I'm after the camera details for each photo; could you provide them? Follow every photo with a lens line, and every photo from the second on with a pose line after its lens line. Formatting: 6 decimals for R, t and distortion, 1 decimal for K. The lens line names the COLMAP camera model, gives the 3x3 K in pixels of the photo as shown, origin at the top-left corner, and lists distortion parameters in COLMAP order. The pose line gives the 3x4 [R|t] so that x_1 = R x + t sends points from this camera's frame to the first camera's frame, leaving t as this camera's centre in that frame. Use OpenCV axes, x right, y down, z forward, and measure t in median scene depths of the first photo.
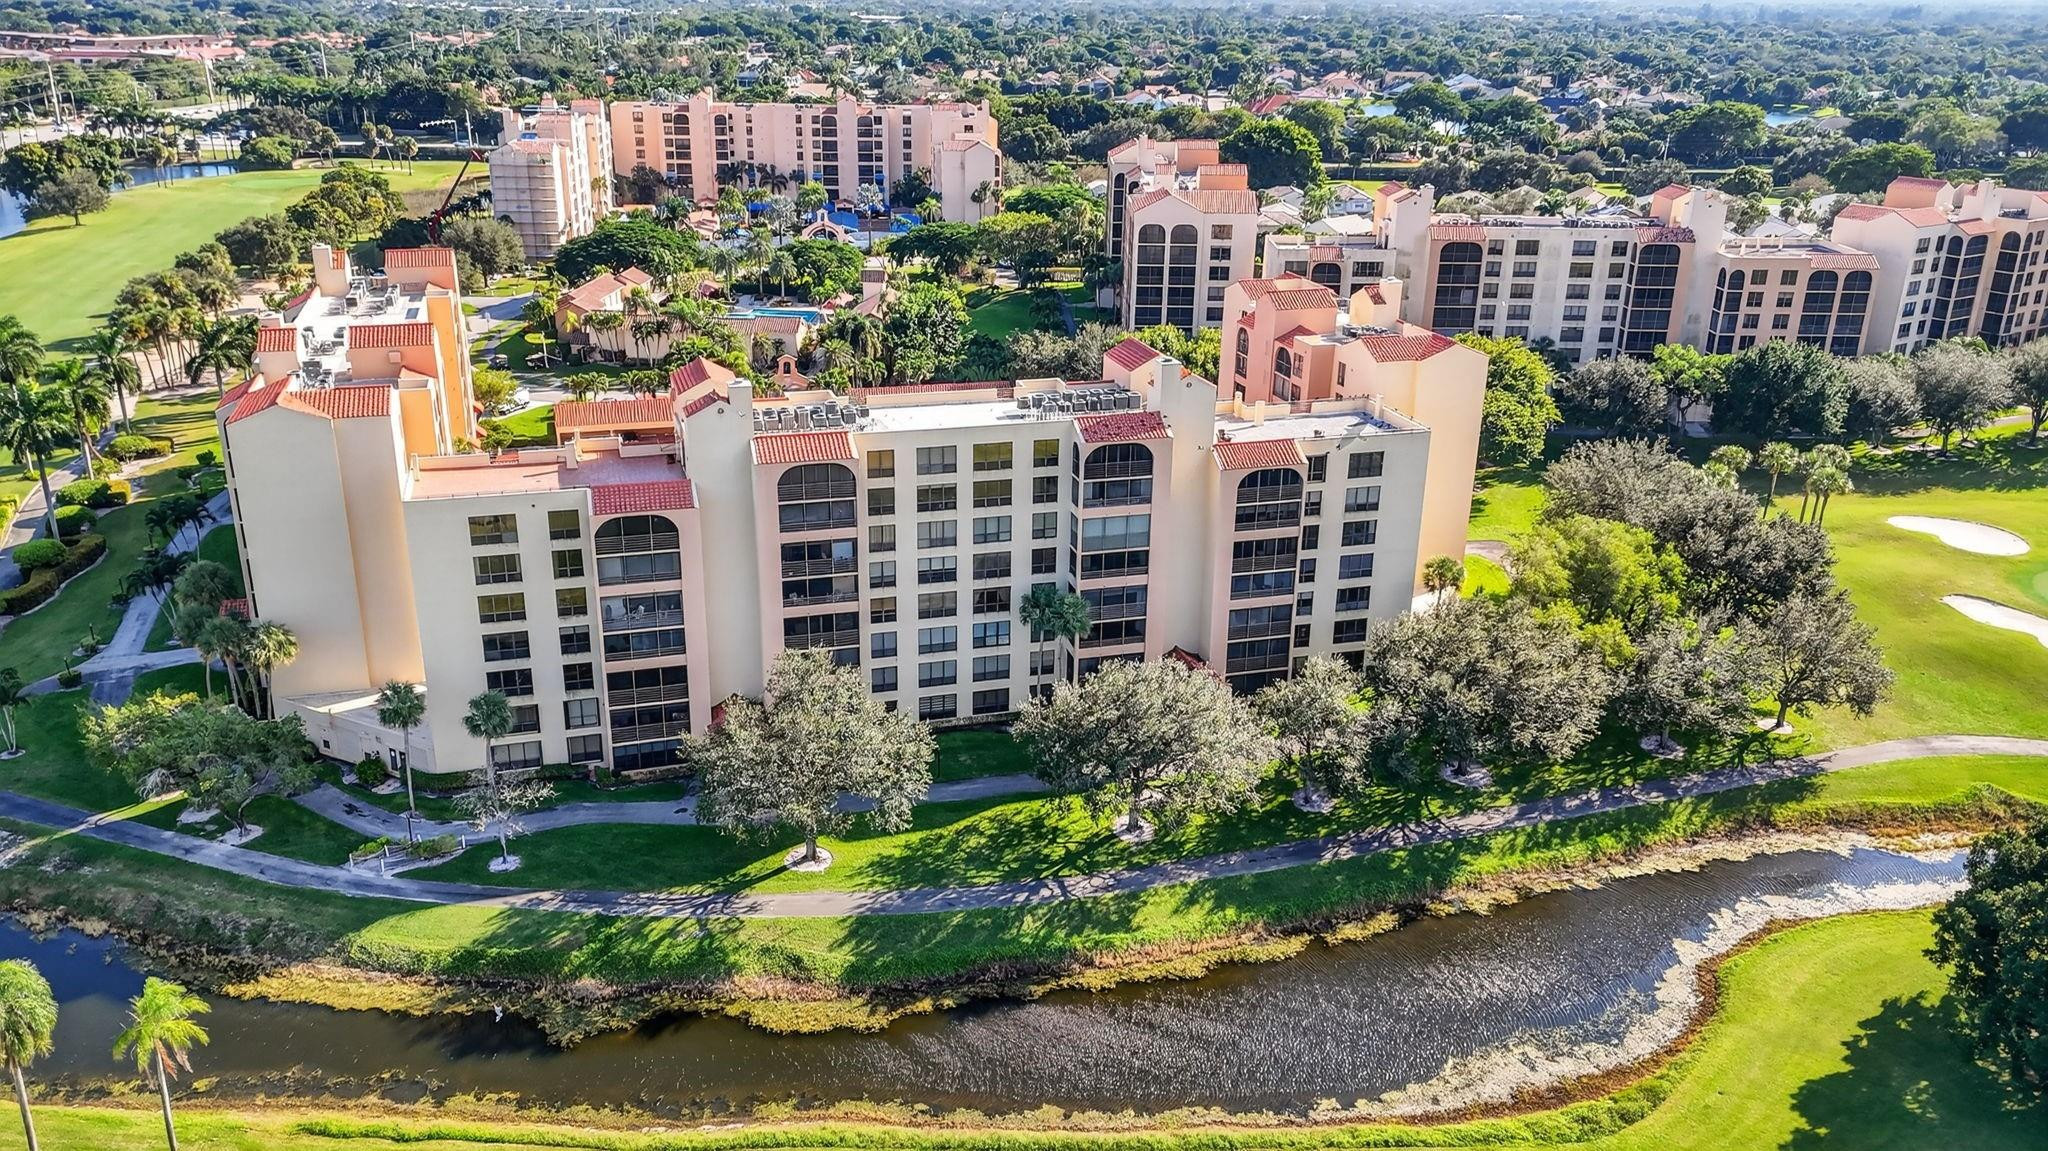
lens RADIAL K [[1569.7, 0, 1024.0], [0, 1569.7, 575.5], [0, 0, 1]] dist [0.087565, -0.063098]
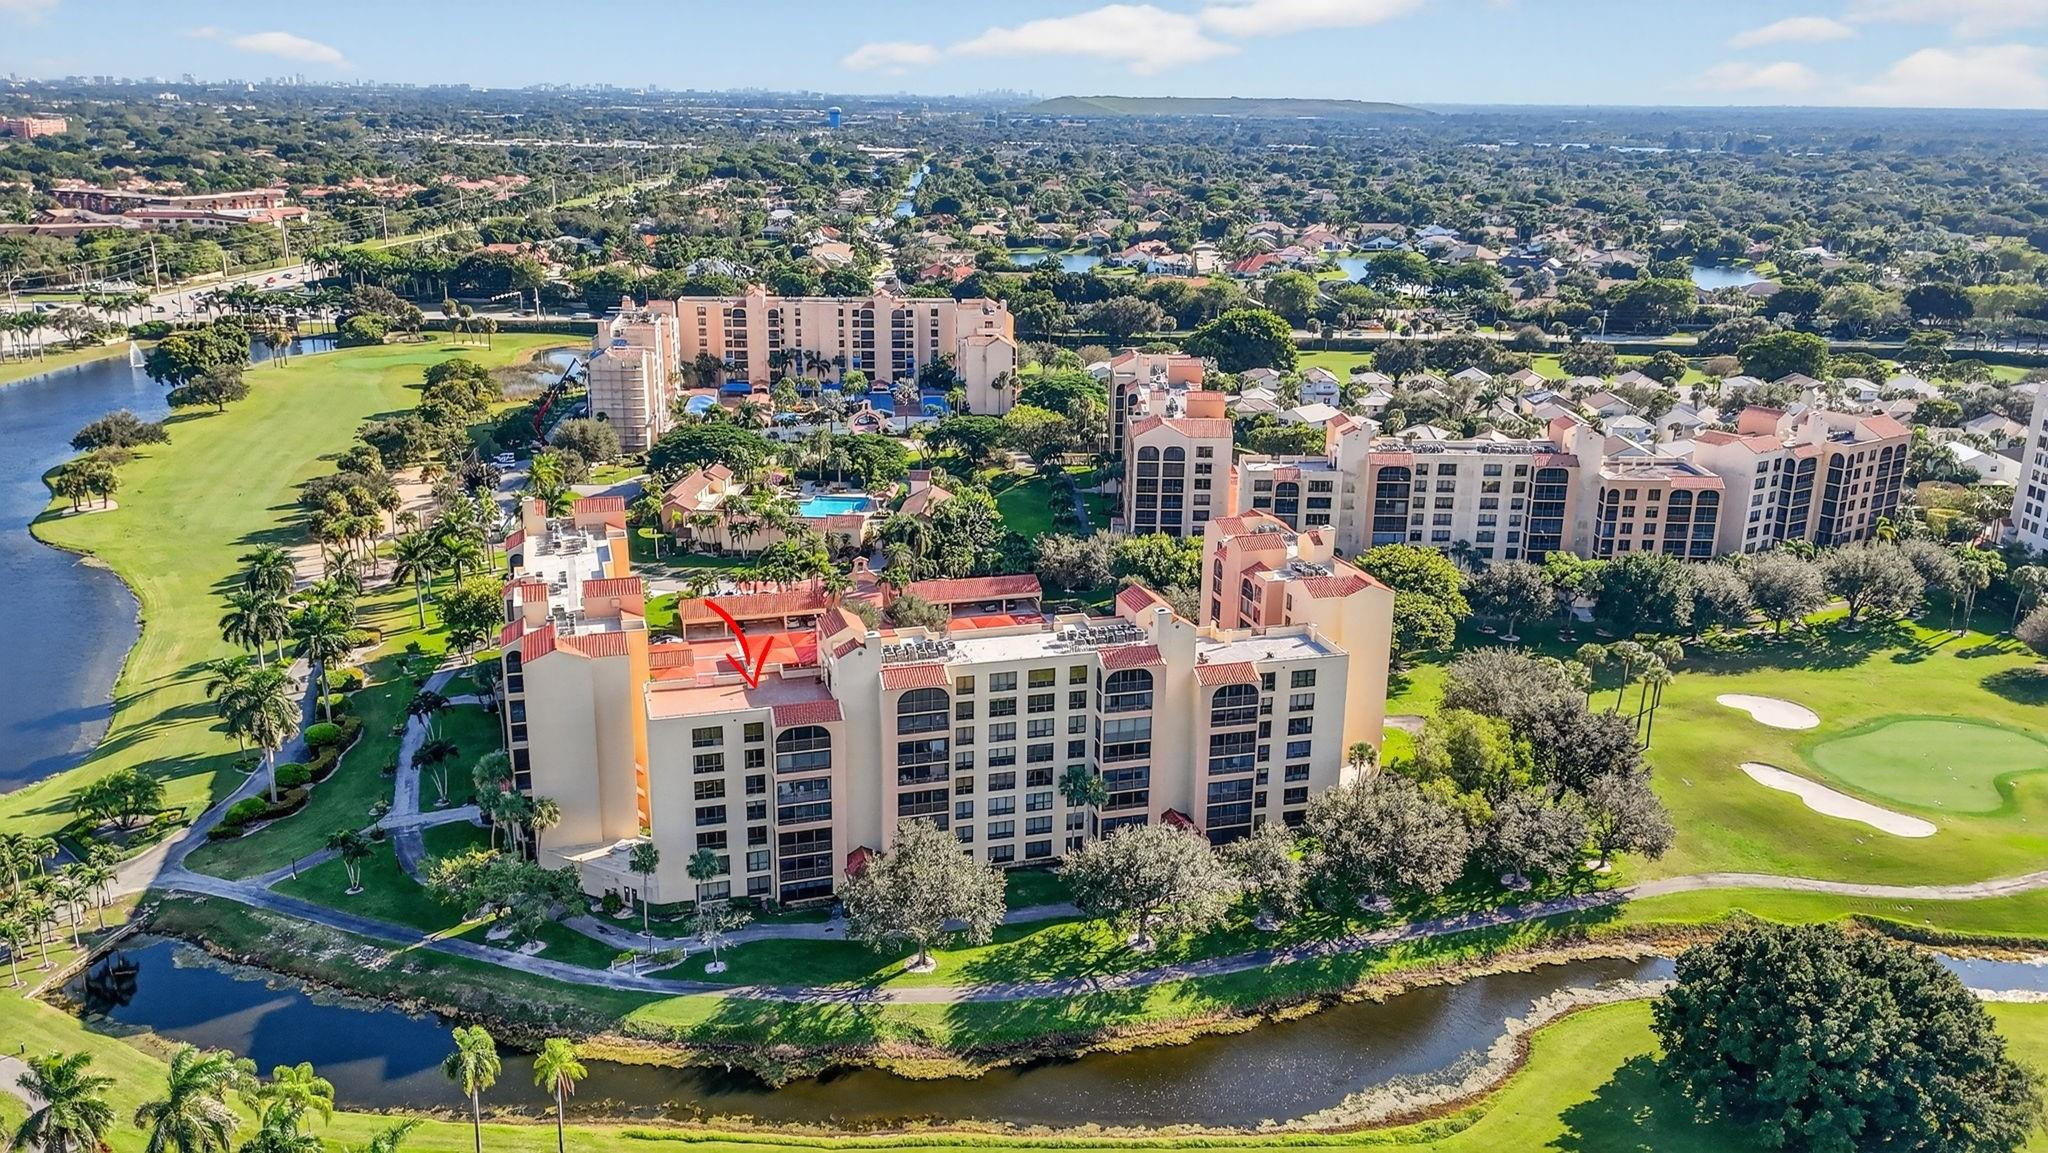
lens RADIAL K [[1572.2, 0, 1023.6], [0, 1572.2, 566.9], [0, 0, 1]] dist [0.107886, -0.142820]
pose [[0.999996, -0.001608, 0.002224, -0.035629], [0.001758, 0.997628, -0.068811, -0.071208], [-0.002108, 0.068815, 0.997627, -0.404732]]
